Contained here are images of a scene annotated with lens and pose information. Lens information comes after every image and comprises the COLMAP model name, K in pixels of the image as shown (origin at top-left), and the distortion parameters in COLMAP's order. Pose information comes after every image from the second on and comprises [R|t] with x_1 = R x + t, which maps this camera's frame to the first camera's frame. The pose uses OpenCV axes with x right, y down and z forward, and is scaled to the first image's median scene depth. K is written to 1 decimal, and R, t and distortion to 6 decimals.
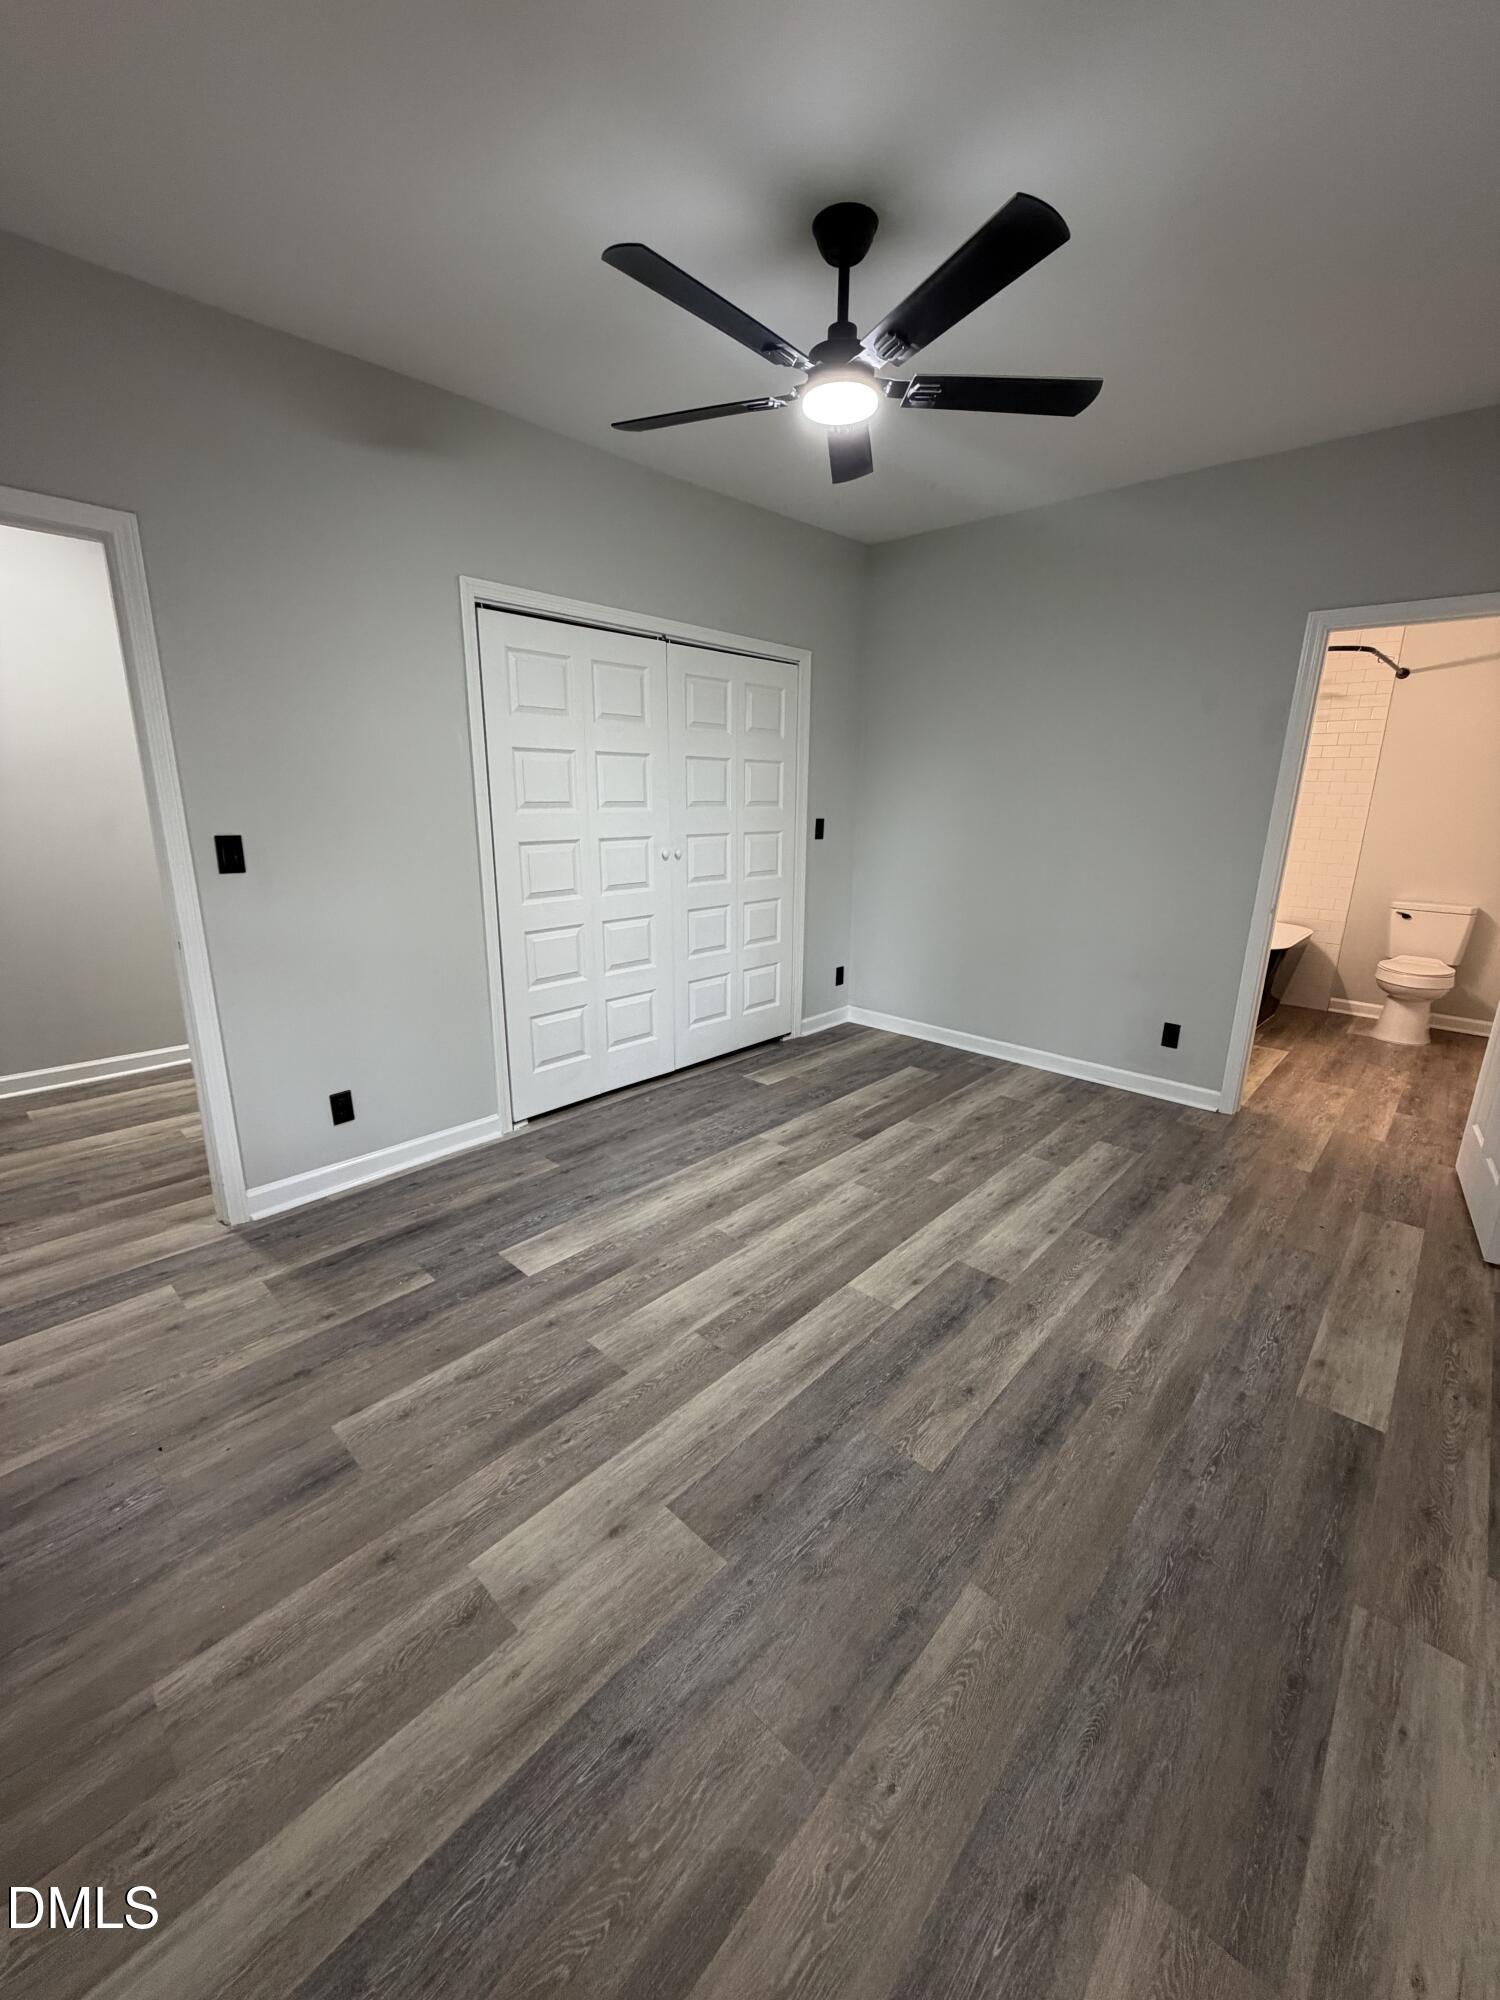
lens RADIAL K [[798.7, 0, 752.1], [0, 798.7, 999.6], [0, 0, 1]] dist [-0.000714, 0.000241]
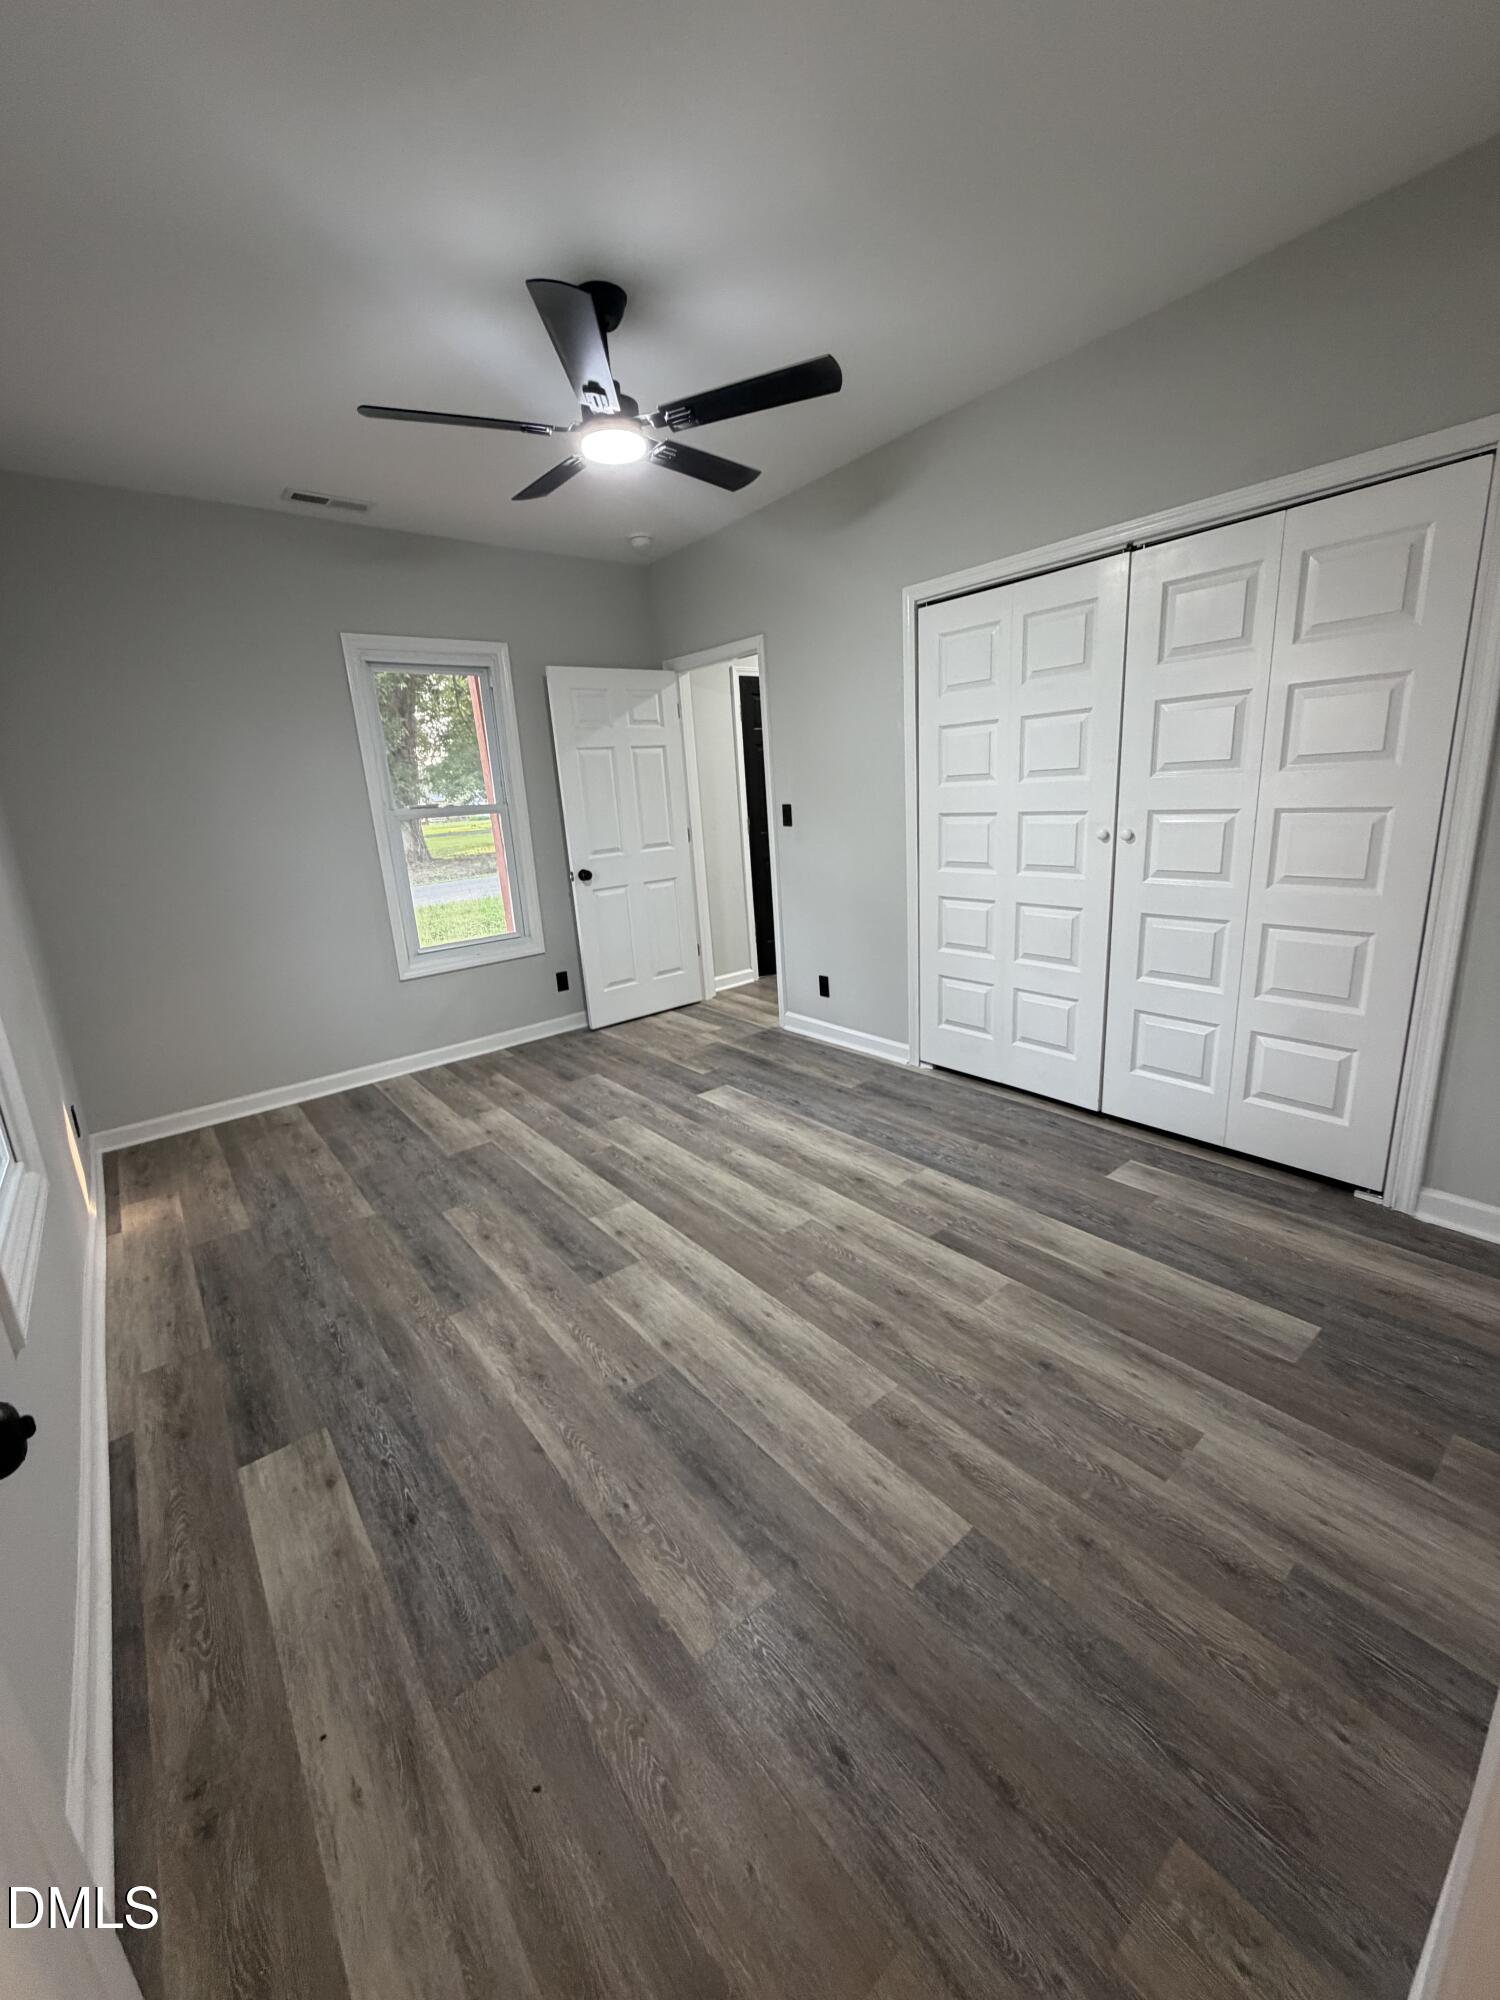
lens RADIAL K [[829.5, 0, 770.7], [0, 829.5, 1003.9], [0, 0, 1]] dist [0.000835, 0.000106]
pose [[-0.158006, 0.253069, -0.954458, 1.047505], [-0.192189, 0.940233, 0.281113, -0.264713], [0.968554, 0.227854, -0.099925, 1.110569]]
